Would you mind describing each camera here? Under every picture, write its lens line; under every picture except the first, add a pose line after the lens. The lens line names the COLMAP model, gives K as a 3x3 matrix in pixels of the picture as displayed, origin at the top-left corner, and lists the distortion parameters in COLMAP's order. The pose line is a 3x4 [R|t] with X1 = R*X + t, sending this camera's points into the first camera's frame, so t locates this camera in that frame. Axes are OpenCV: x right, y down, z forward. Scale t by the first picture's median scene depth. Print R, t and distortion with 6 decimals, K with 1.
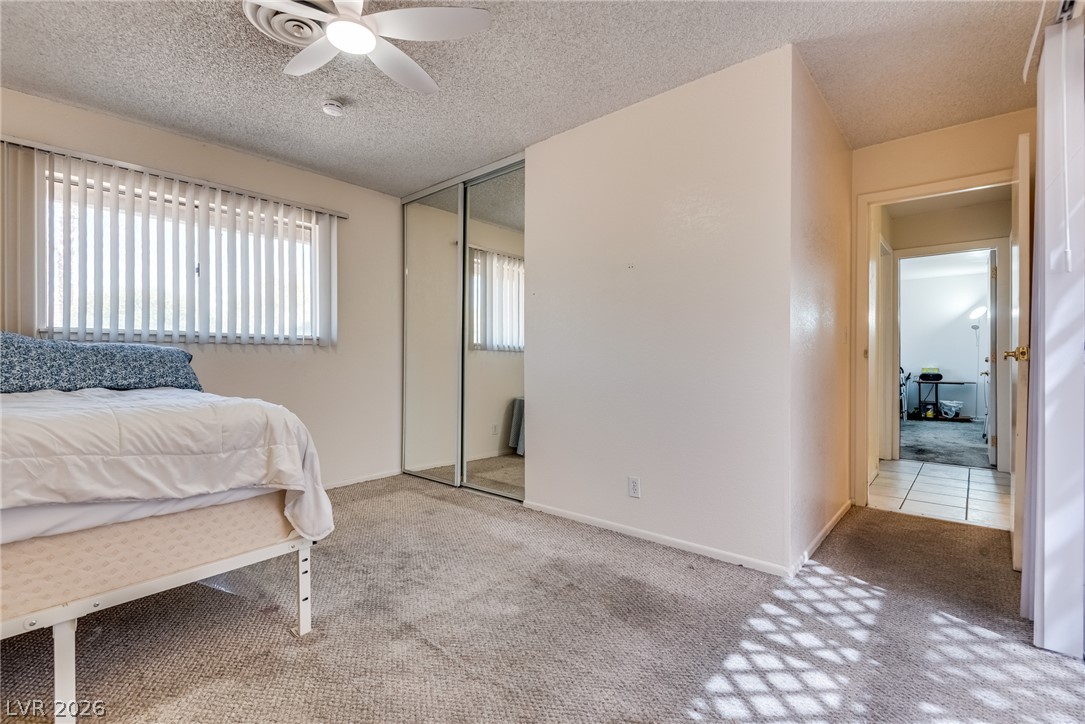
lens RADIAL K [[496.5, 0, 546.9], [0, 496.5, 362.5], [0, 0, 1]] dist [0.027488, -0.017359]
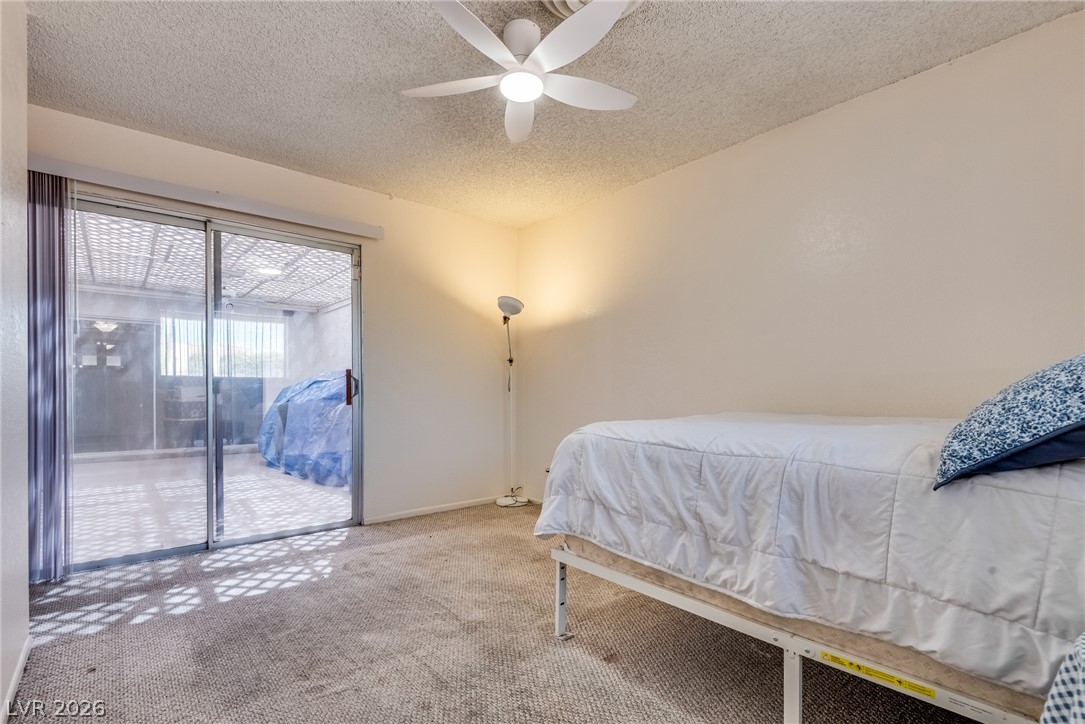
lens RADIAL K [[506.6, 0, 574.5], [0, 506.6, 387.3], [0, 0, 1]] dist [0.001689, -0.000171]
pose [[-0.994431, 0.002012, 0.105369, -0.624578], [0.002609, 0.999981, 0.005527, -0.012585], [-0.105356, 0.005771, -0.994418, 2.077768]]
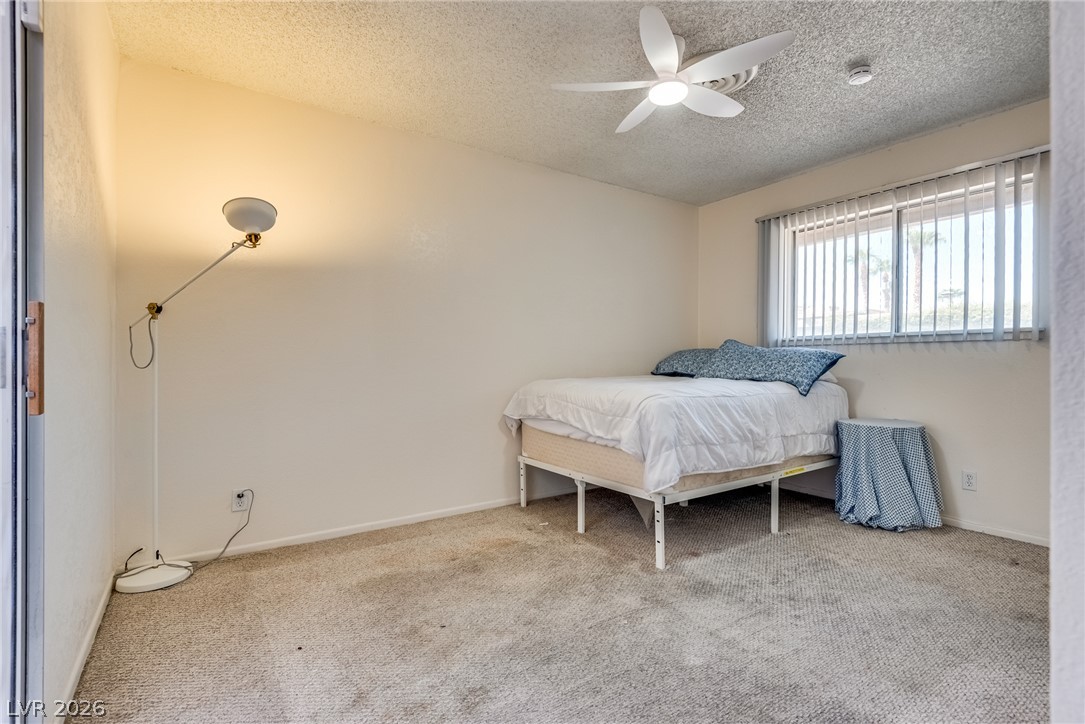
lens RADIAL K [[496.5, 0, 546.9], [0, 496.5, 362.5], [0, 0, 1]] dist [0.027488, -0.017359]
pose [[-0.249951, 0.009287, -0.968214, 0.844910], [-0.006882, 0.999912, 0.011368, -0.013437], [0.968234, 0.009505, -0.249865, 1.019926]]
